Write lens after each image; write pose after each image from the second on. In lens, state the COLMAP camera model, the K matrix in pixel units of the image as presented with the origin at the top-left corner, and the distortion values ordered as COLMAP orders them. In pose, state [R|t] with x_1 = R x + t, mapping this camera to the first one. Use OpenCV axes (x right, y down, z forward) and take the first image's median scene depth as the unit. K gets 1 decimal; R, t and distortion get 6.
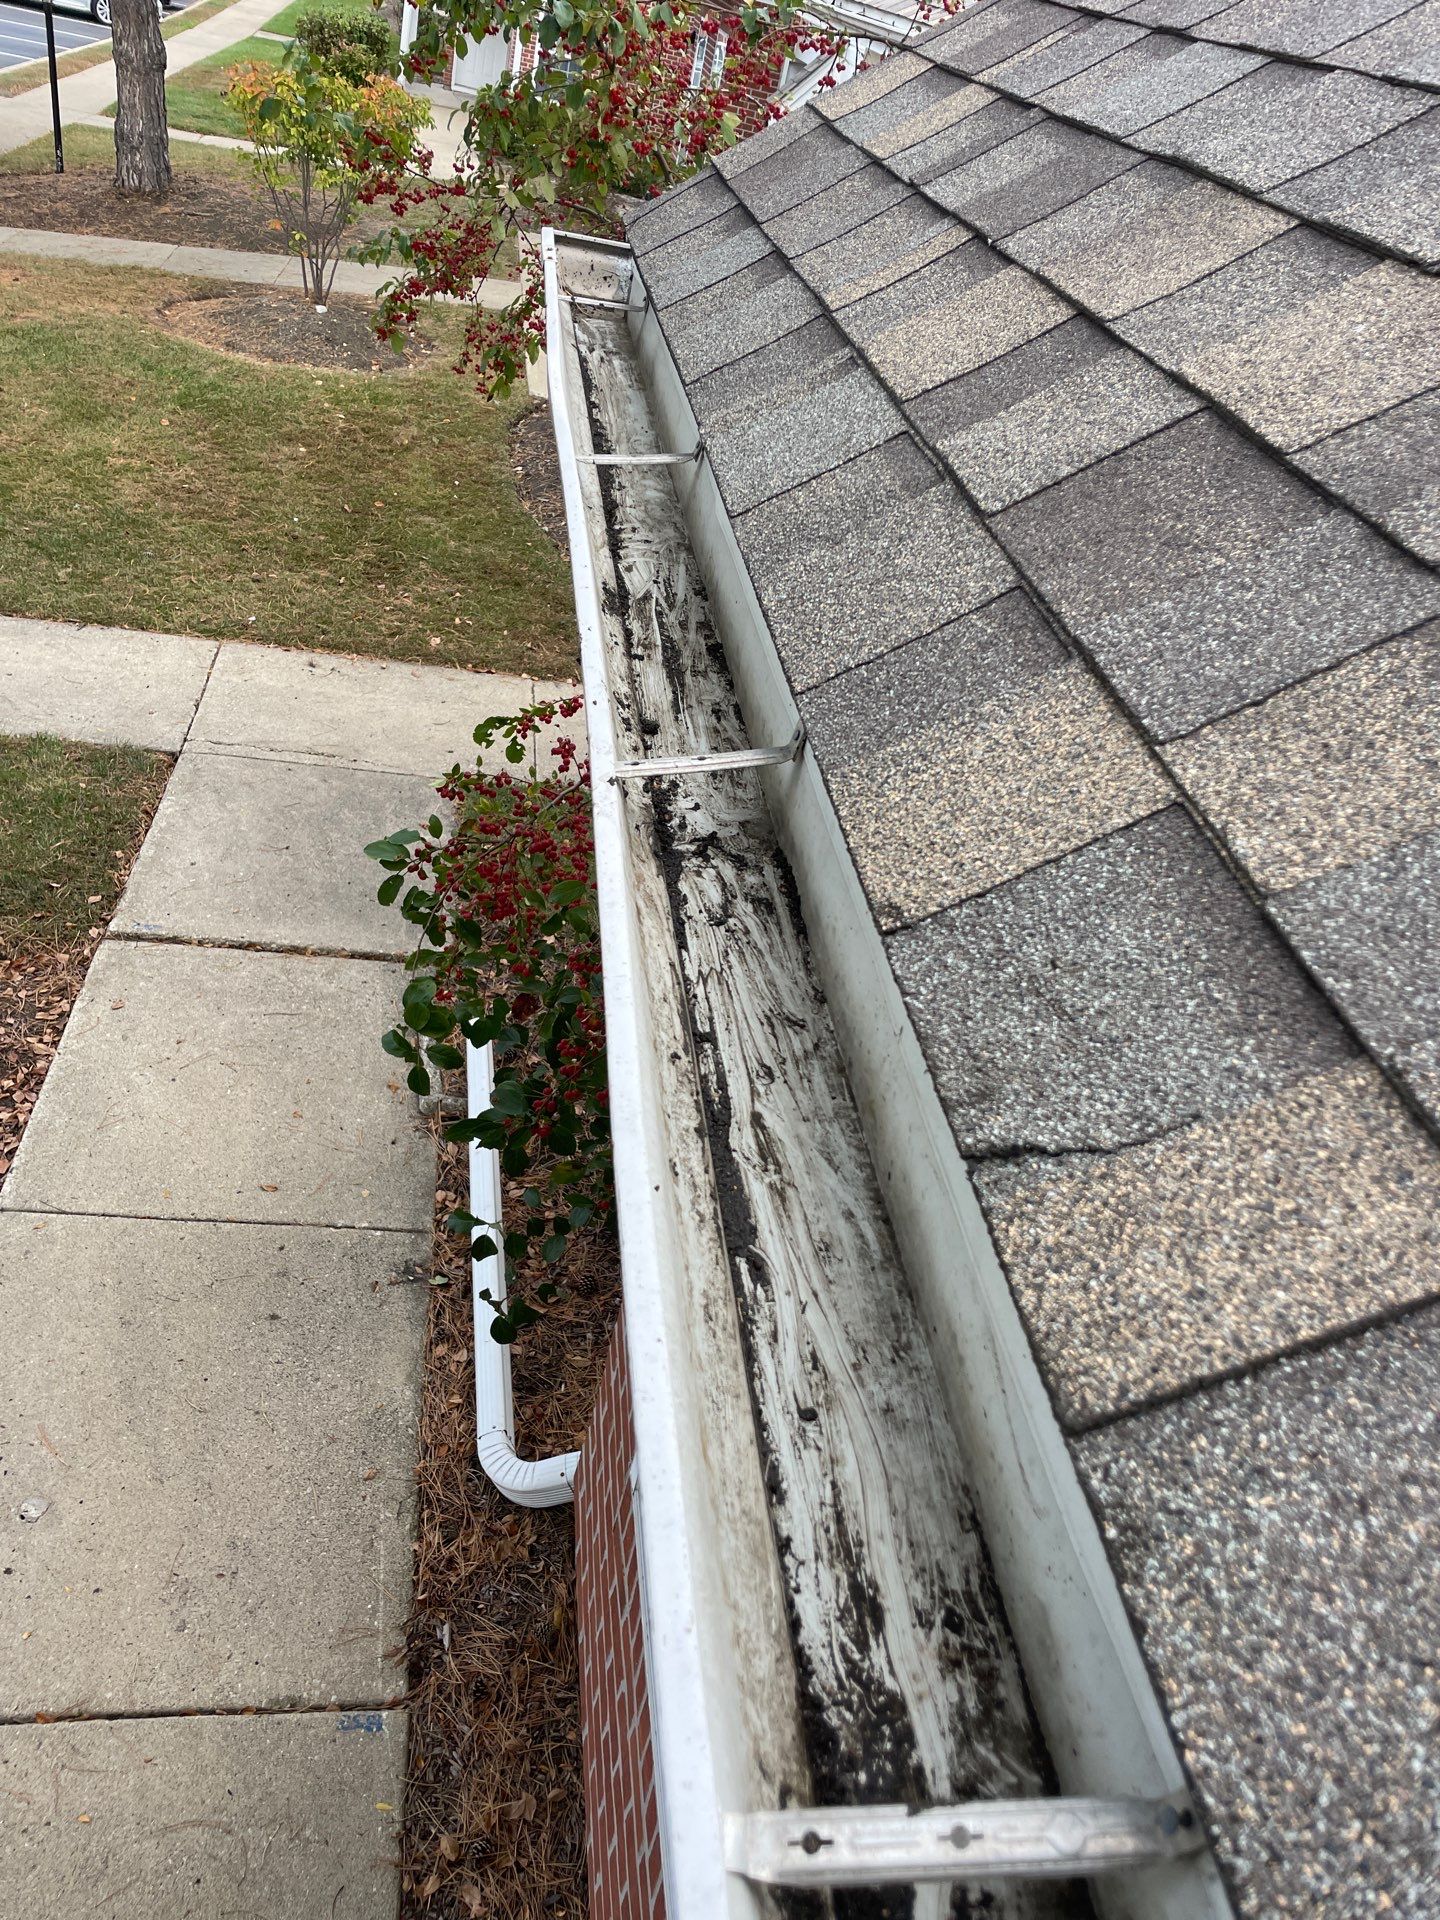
lens RADIAL K [[1585.4, 0, 720.0], [0, 1585.4, 960.0], [0, 0, 1]] dist [0.010076, -0.007226]
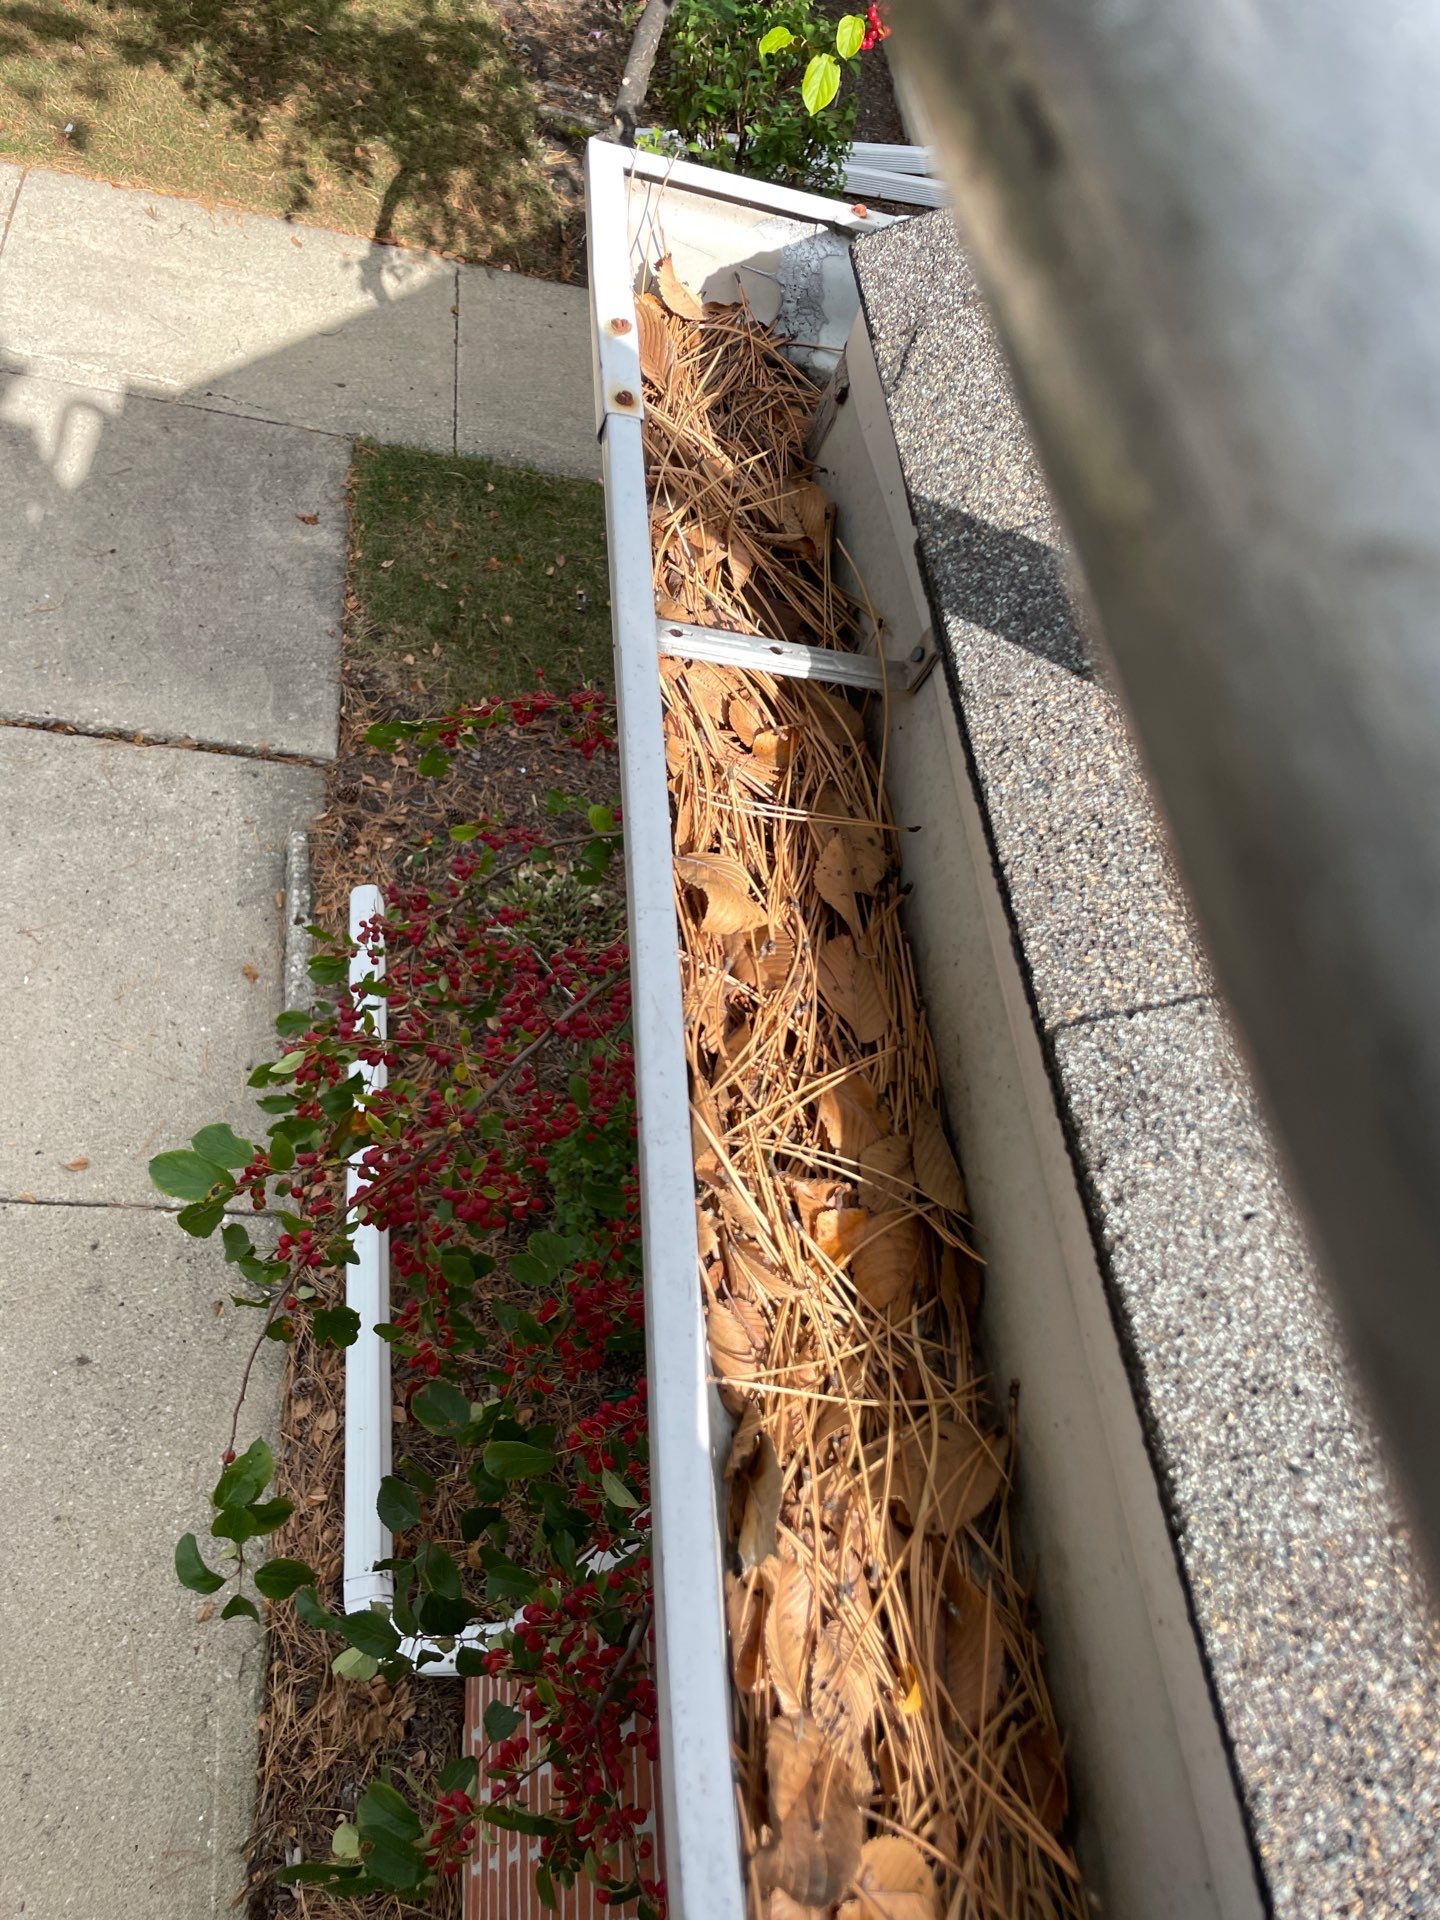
lens RADIAL K [[1585.4, 0, 720.0], [0, 1585.4, 960.0], [0, 0, 1]] dist [0.010076, -0.007226]
pose [[0.990885, 0.093001, 0.097455, -0.068716], [-0.120474, 0.935480, 0.332210, -0.250562], [-0.060271, -0.340923, 0.938157, 0.328220]]
